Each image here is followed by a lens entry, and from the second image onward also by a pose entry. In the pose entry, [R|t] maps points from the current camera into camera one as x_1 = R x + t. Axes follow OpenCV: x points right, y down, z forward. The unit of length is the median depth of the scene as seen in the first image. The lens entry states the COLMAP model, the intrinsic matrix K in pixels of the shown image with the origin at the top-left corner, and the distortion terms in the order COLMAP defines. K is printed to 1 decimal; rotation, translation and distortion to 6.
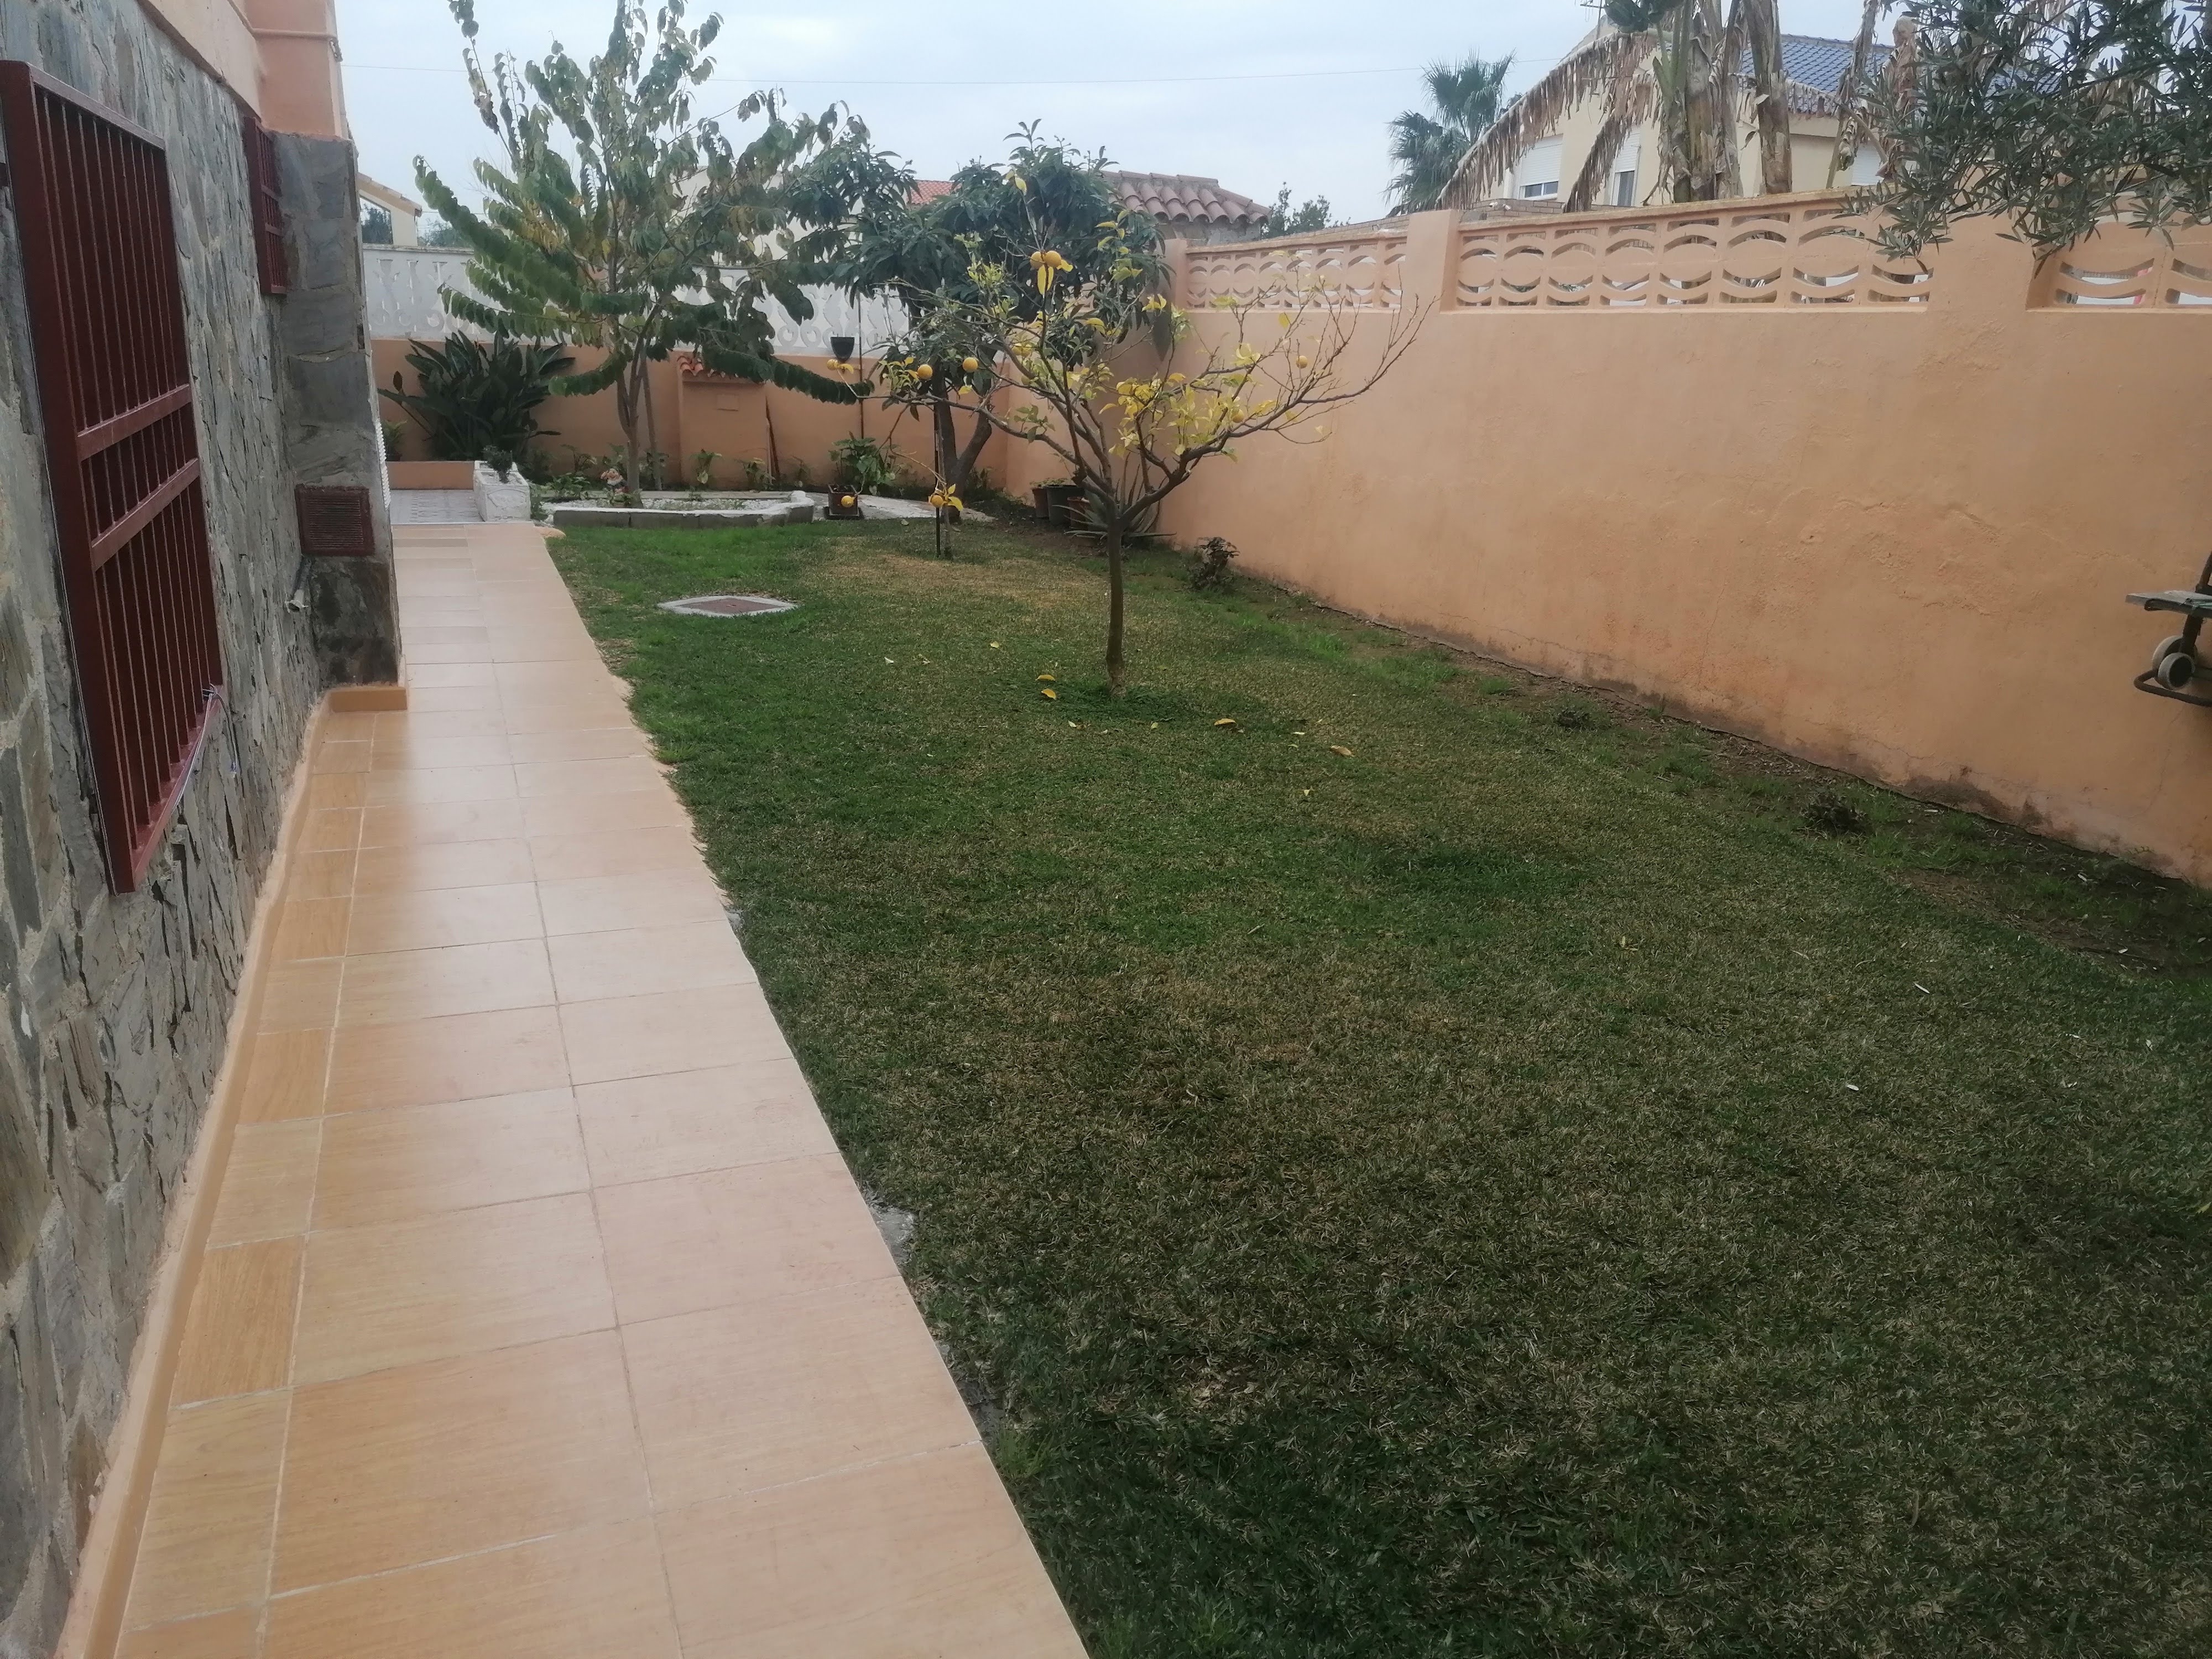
lens RADIAL K [[1668.1, 0, 1106.0], [0, 1668.1, 829.5], [0, 0, 1]] dist [0.110913, -0.139063]
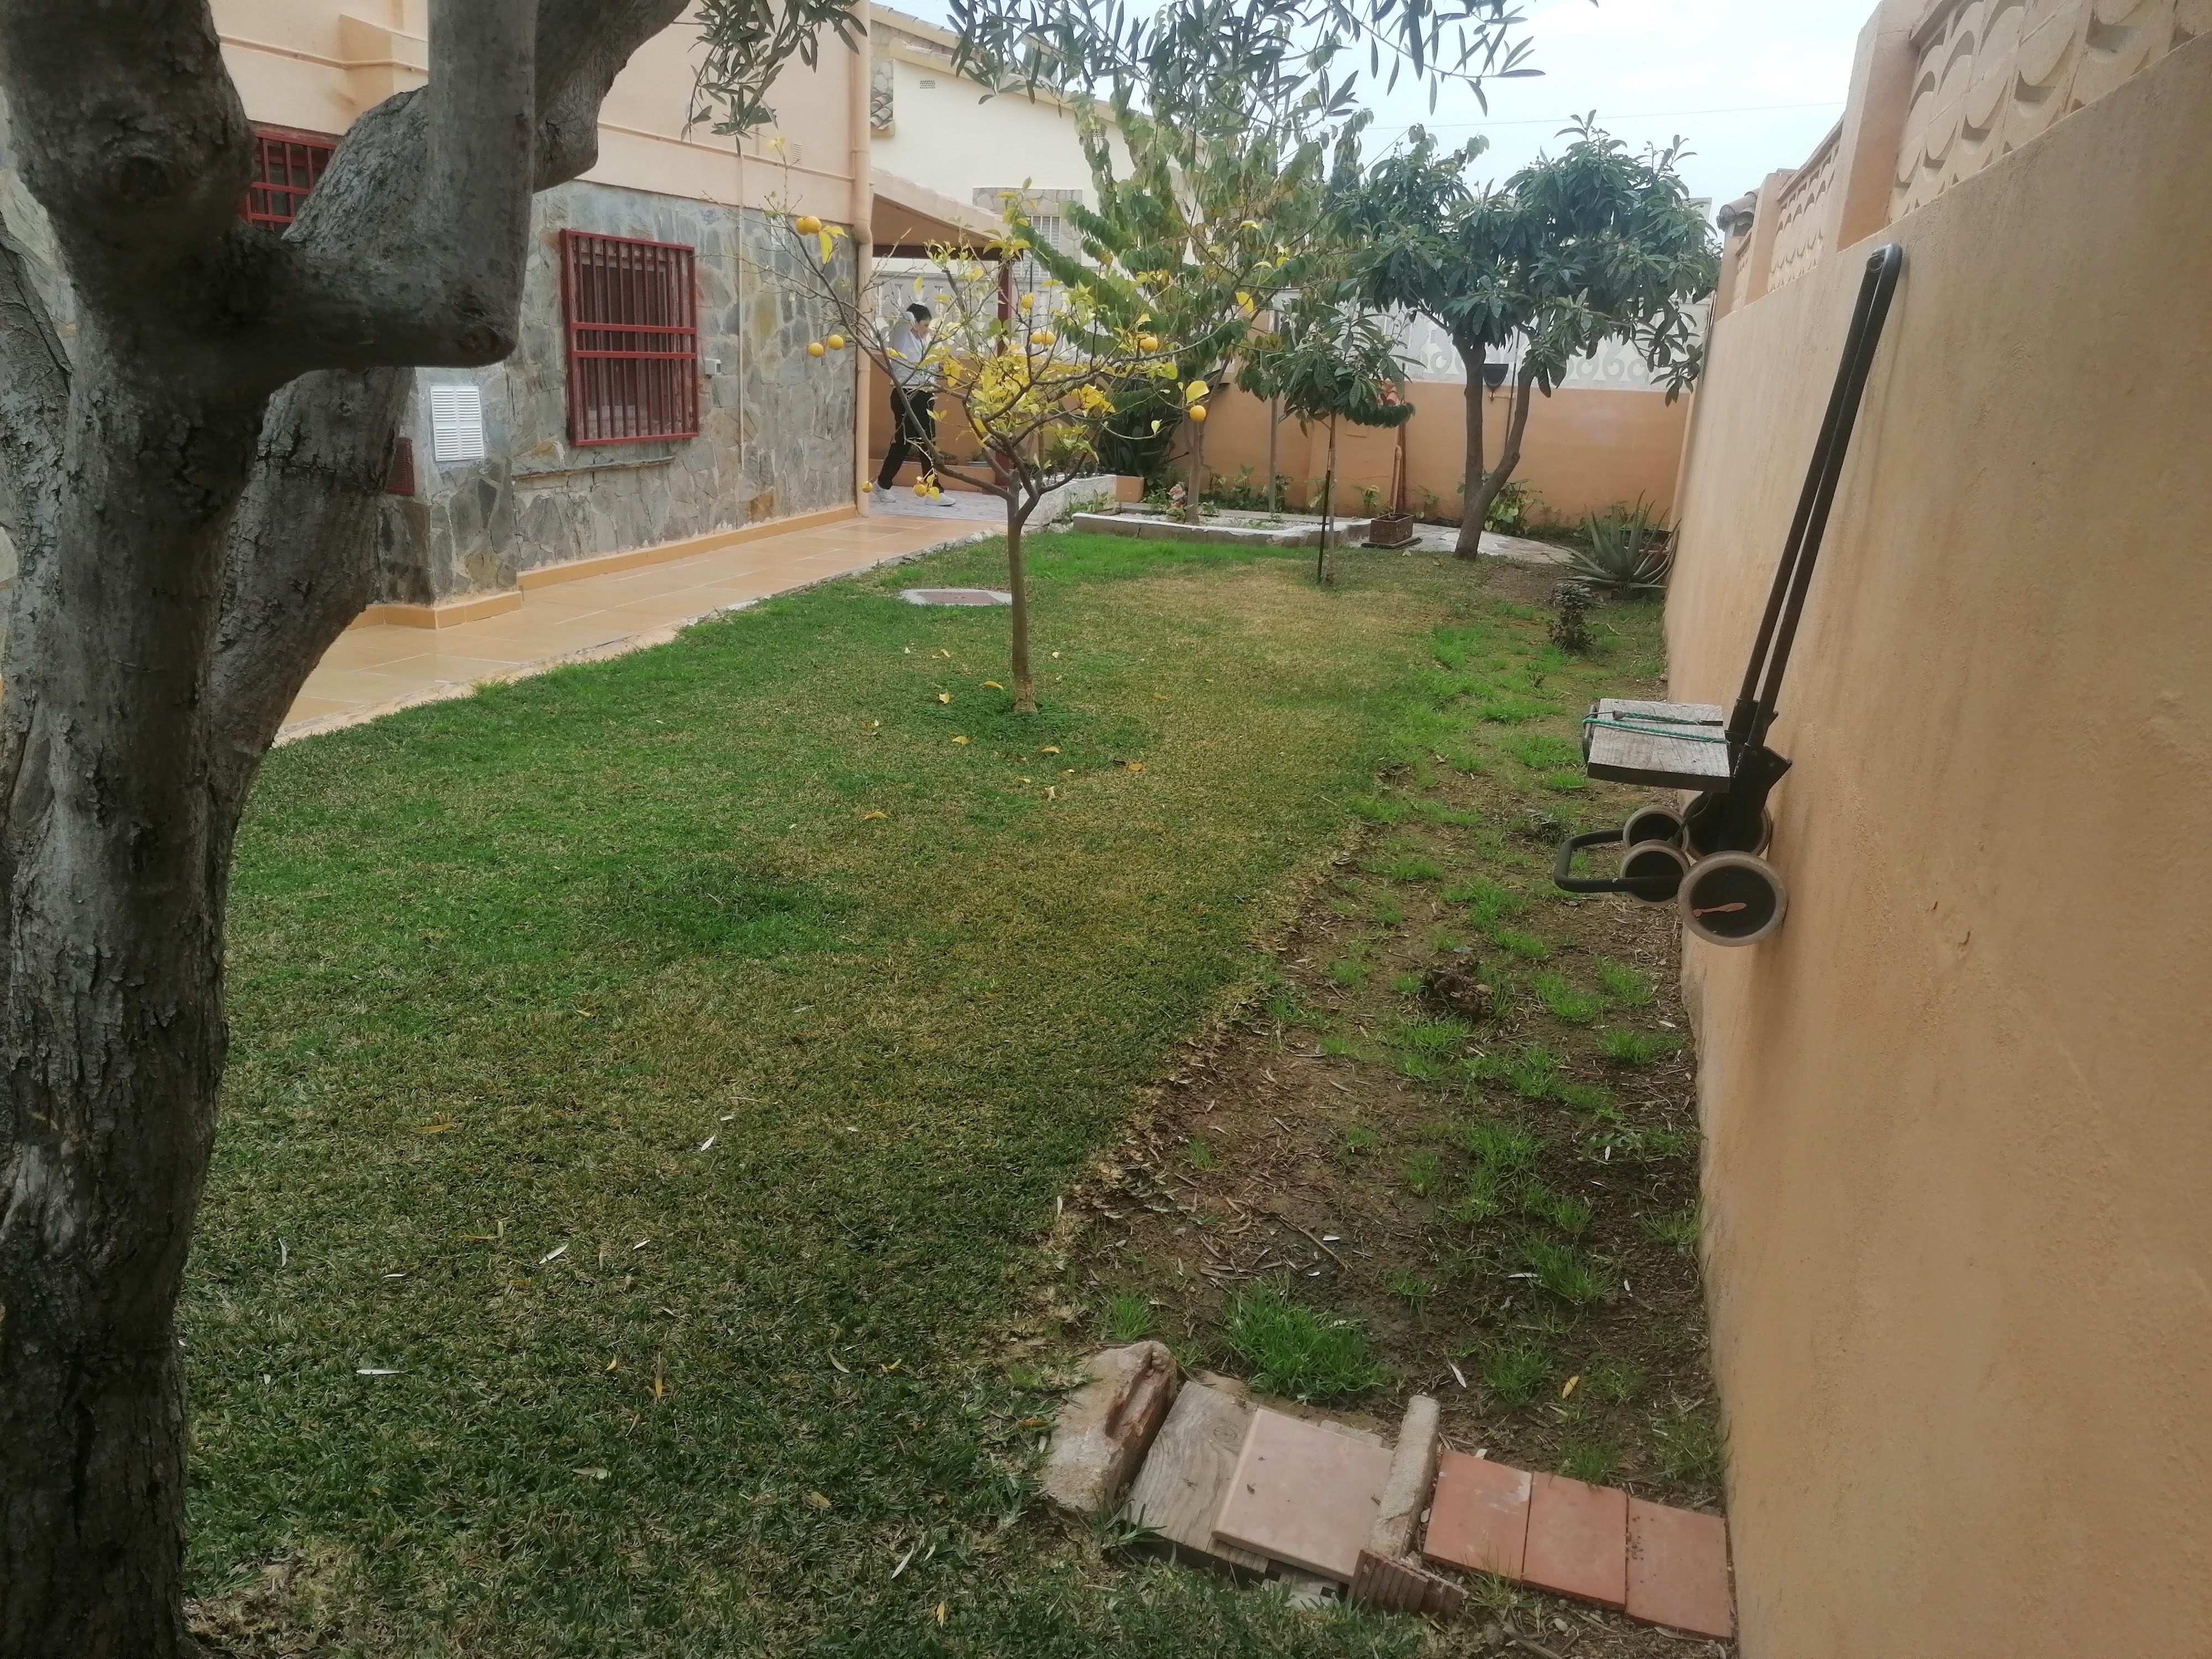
lens RADIAL K [[1668.1, 0, 1106.0], [0, 1668.1, 829.5], [0, 0, 1]] dist [0.110913, -0.139063]
pose [[0.785097, 0.174721, -0.594218, 0.349160], [-0.193937, 0.980490, 0.032065, -0.031910], [0.588227, 0.090067, 0.803664, 0.173741]]
